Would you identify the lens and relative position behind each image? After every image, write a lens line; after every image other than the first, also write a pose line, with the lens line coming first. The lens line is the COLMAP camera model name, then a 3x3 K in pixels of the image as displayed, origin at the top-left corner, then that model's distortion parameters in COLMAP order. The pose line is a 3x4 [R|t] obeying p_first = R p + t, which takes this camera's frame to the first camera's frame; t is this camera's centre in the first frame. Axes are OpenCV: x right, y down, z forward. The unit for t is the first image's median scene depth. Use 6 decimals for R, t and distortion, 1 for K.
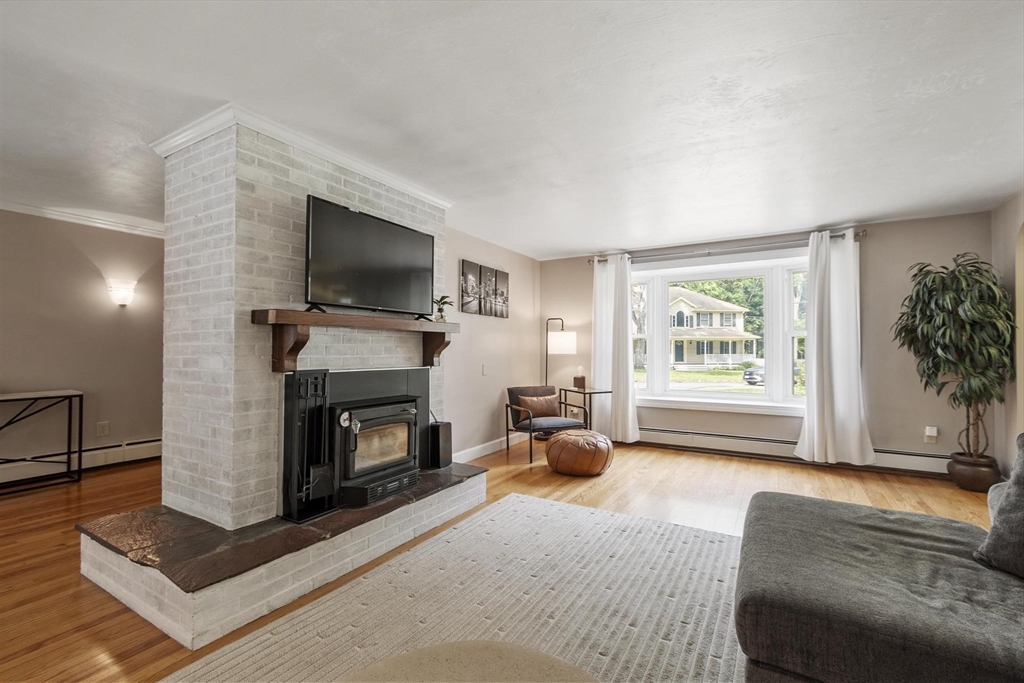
lens RADIAL K [[447.1, 0, 515.1], [0, 447.1, 342.9], [0, 0, 1]] dist [0.002336, -0.000258]
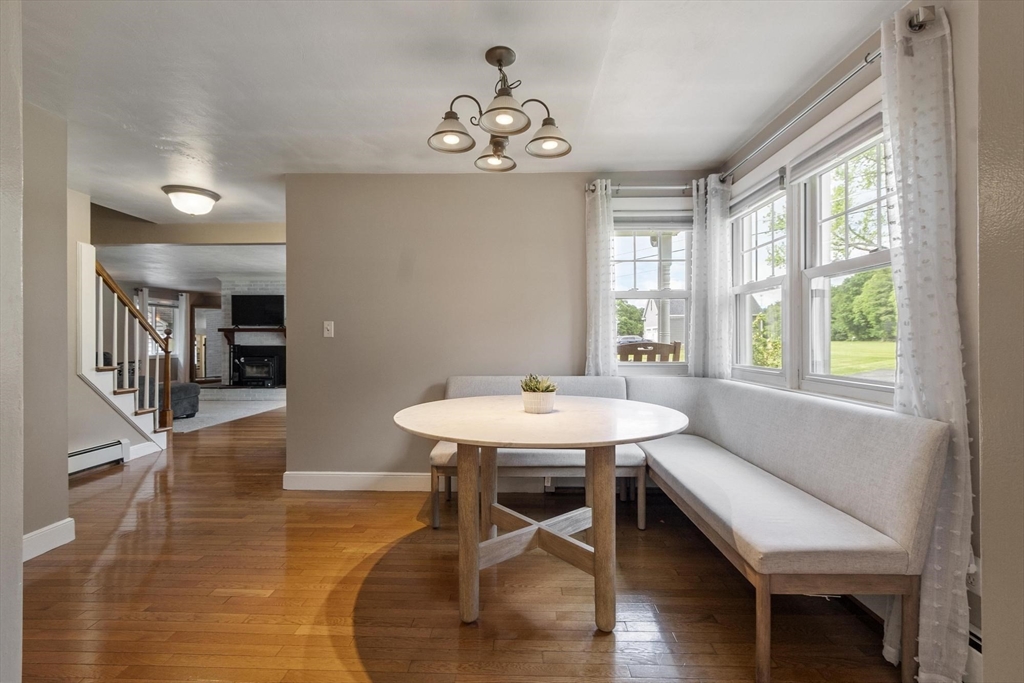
lens RADIAL K [[447.1, 0, 512.0], [0, 447.1, 338.4], [0, 0, 1]] dist [0.002336, -0.000258]
pose [[0.486385, -0.000176, -0.873745, 2.252367], [0.010962, 0.999923, 0.005901, 0.010799], [0.873676, -0.012448, 0.486349, 0.735933]]
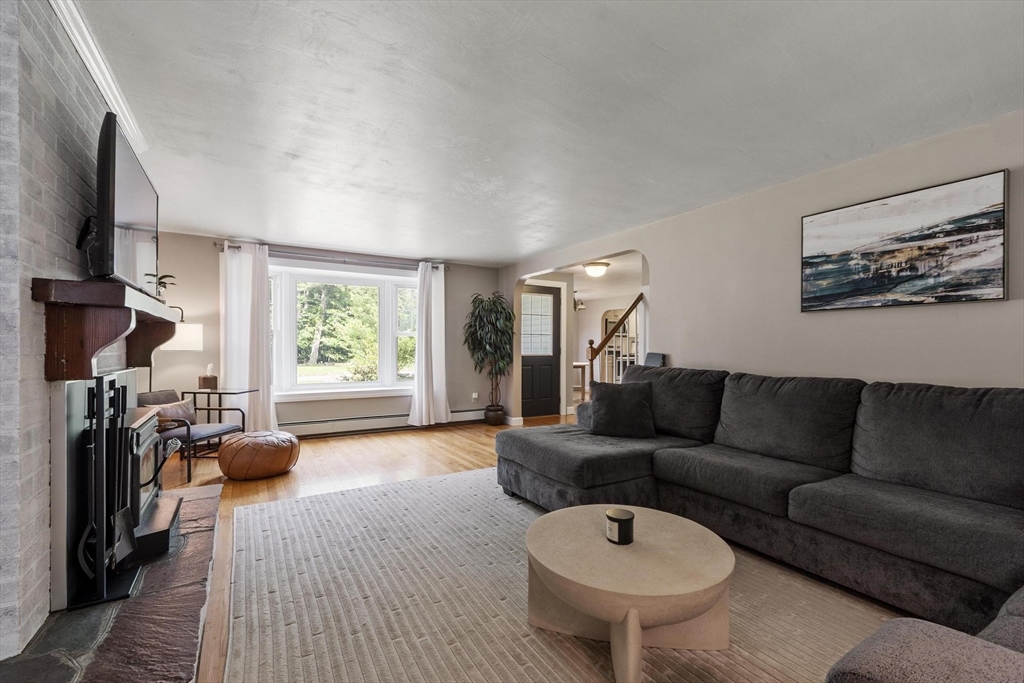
lens RADIAL K [[447.1, 0, 521.7], [0, 447.1, 345.1], [0, 0, 1]] dist [0.002336, -0.000258]
pose [[0.467594, 0.004429, 0.883932, -0.453306], [-0.016721, 0.999853, 0.003835, 0.002221], [-0.883785, -0.016574, 0.467599, 0.078733]]
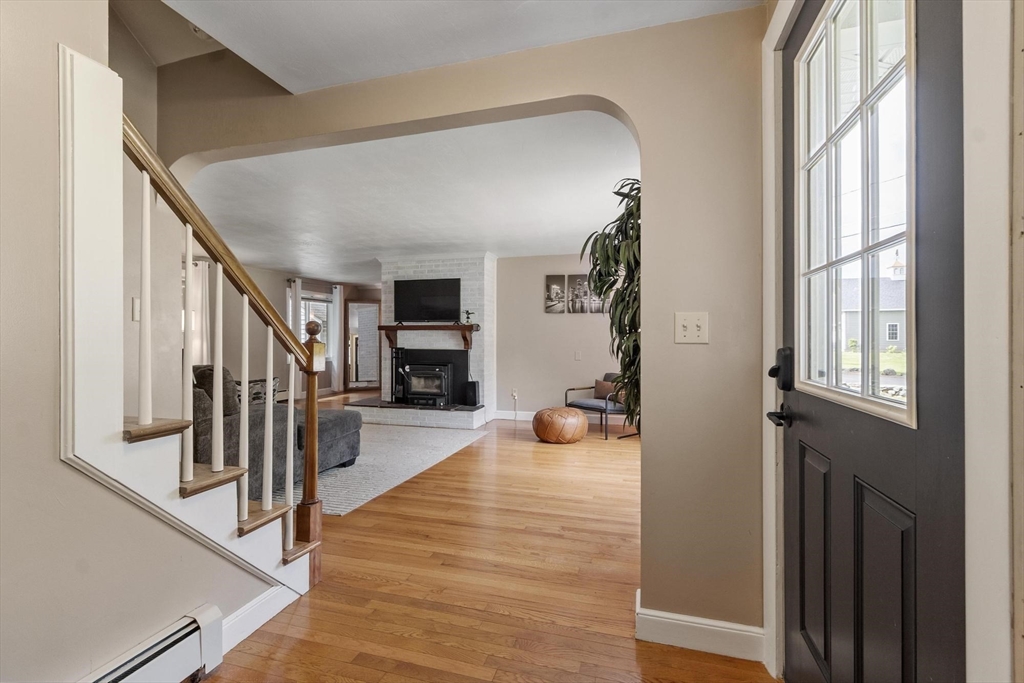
lens RADIAL K [[447.1, 0, 509.4], [0, 447.1, 337.9], [0, 0, 1]] dist [0.002336, -0.000258]
pose [[0.242255, 0.000503, -0.970213, 1.361789], [0.011134, 0.999933, 0.003299, 0.002879], [0.970149, -0.011602, 0.242233, 0.617343]]
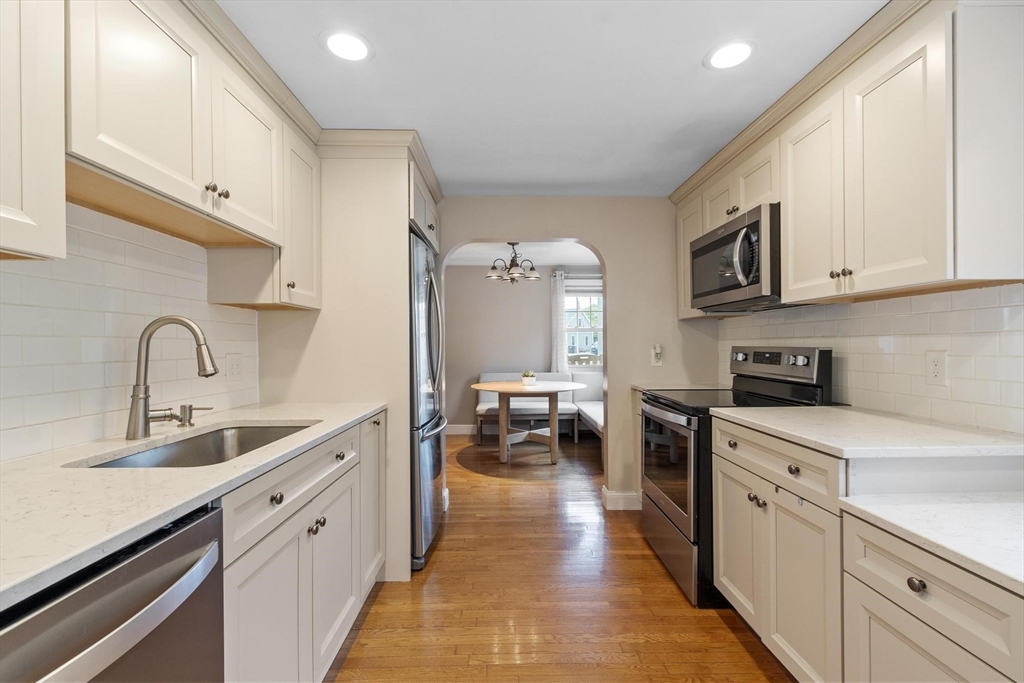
lens RADIAL K [[447.1, 0, 513.1], [0, 447.1, 342.8], [0, 0, 1]] dist [0.002336, -0.000258]
pose [[0.526562, -0.005808, -0.850117, 3.488636], [0.015230, 0.999881, 0.002603, -0.060411], [0.850000, -0.014318, 0.526588, -0.117128]]
